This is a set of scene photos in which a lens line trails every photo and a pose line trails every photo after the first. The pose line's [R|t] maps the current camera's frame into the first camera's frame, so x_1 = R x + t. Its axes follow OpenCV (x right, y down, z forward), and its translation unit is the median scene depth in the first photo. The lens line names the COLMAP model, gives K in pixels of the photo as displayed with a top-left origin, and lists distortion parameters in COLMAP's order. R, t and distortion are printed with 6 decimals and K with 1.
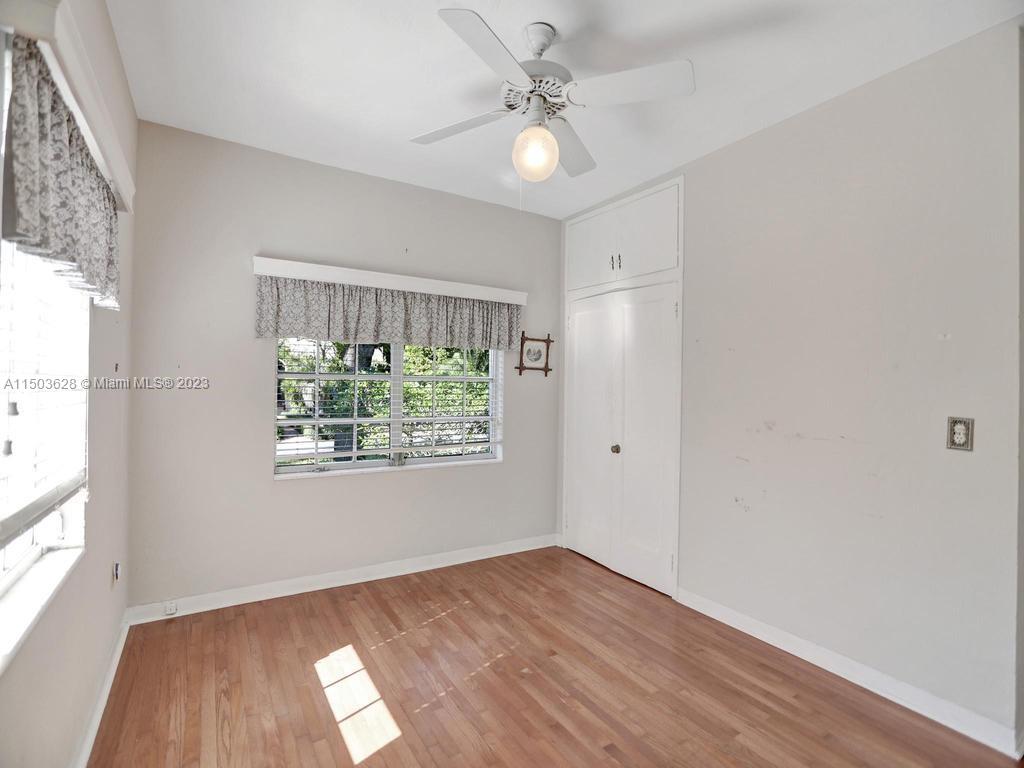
lens RADIAL K [[490.6, 0, 507.5], [0, 490.6, 380.4], [0, 0, 1]] dist [-0.066312, 0.028258]
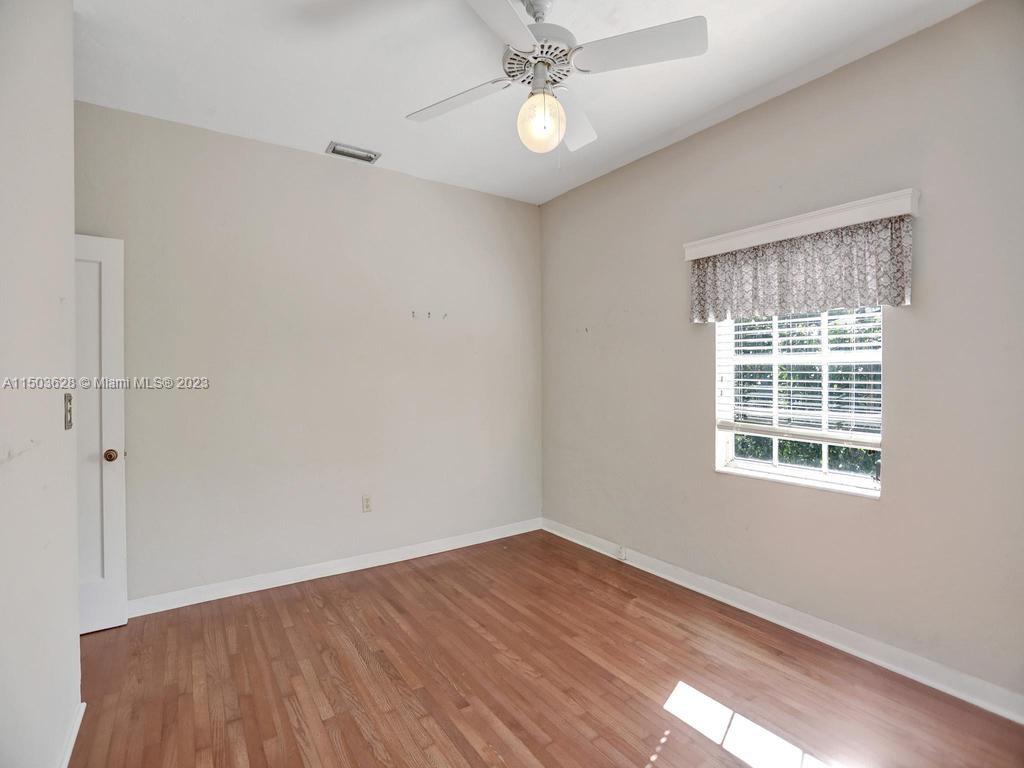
lens RADIAL K [[490.6, 0, 507.5], [0, 490.6, 380.4], [0, 0, 1]] dist [-0.066312, 0.028258]
pose [[-0.999269, -0.015395, -0.035006, 0.114701], [-0.015376, 0.999881, -0.000813, 0.032644], [0.035014, -0.000274, -0.999387, 1.437846]]
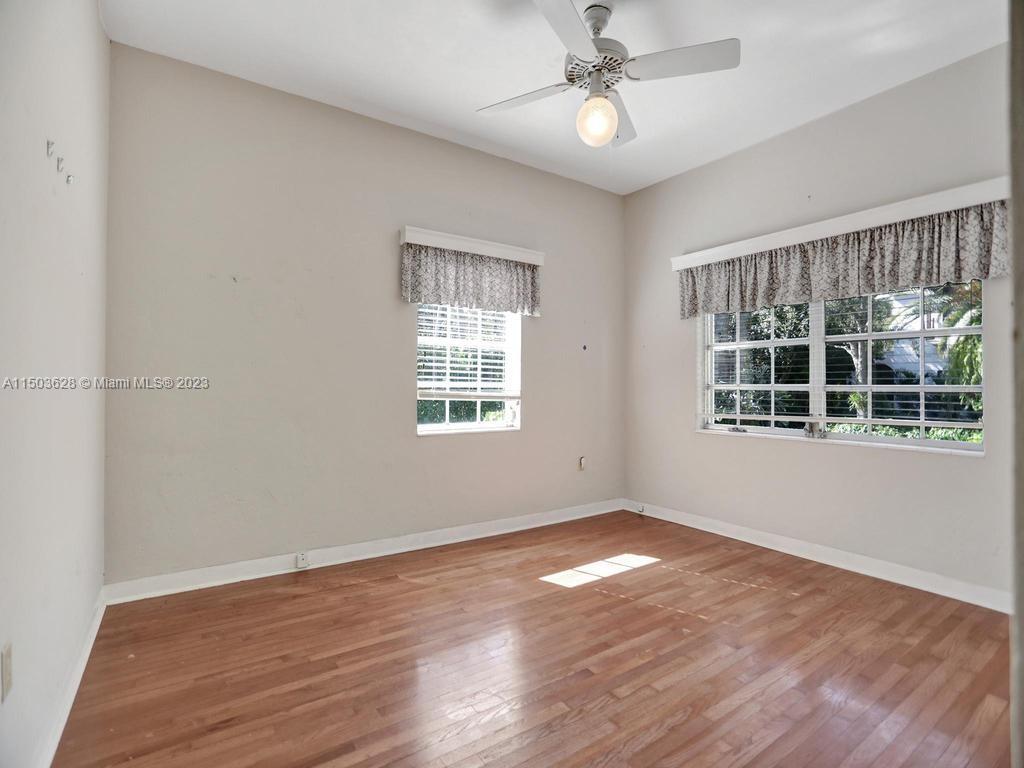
lens RADIAL K [[495.7, 0, 512.0], [0, 495.7, 384.0], [0, 0, 1]] dist [-0.063234, 0.030103]
pose [[0.036603, -0.022133, -0.999085, 0.871727], [0.002924, 0.999753, -0.022041, 0.127091], [0.999326, -0.002115, 0.036659, 0.556213]]
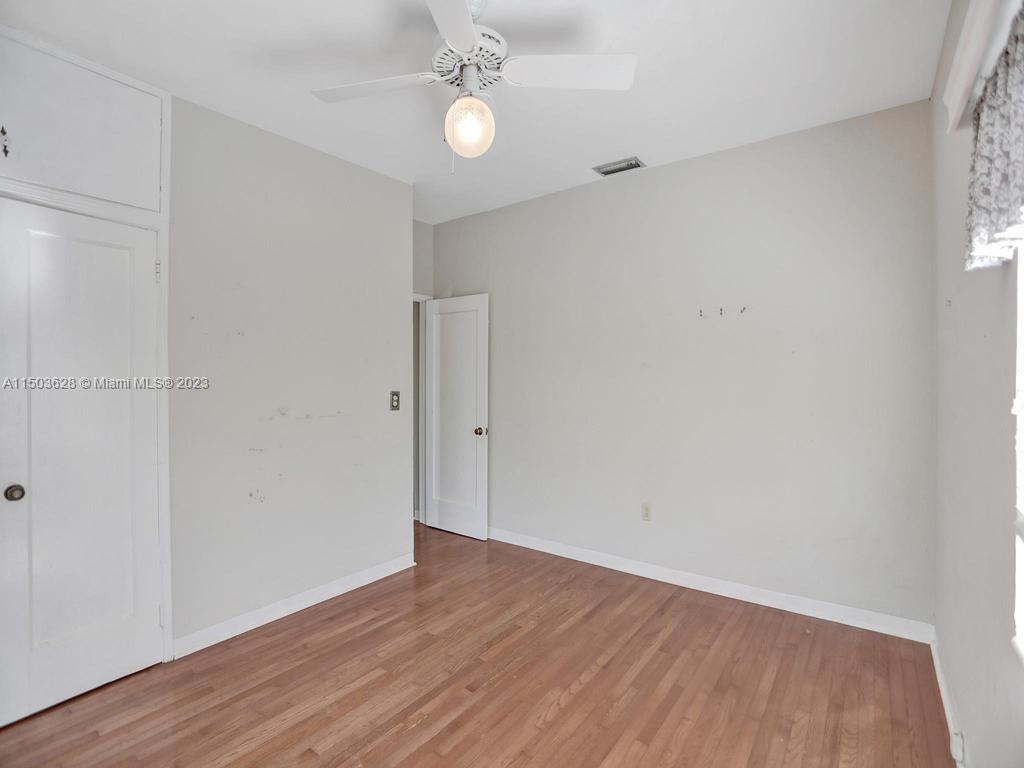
lens RADIAL K [[490.6, 0, 507.5], [0, 490.6, 380.4], [0, 0, 1]] dist [-0.066312, 0.028258]
pose [[-0.352122, -0.025293, 0.935612, -0.618324], [-0.013671, 0.999667, 0.021879, -0.003442], [-0.935854, -0.005086, -0.352351, 0.925216]]
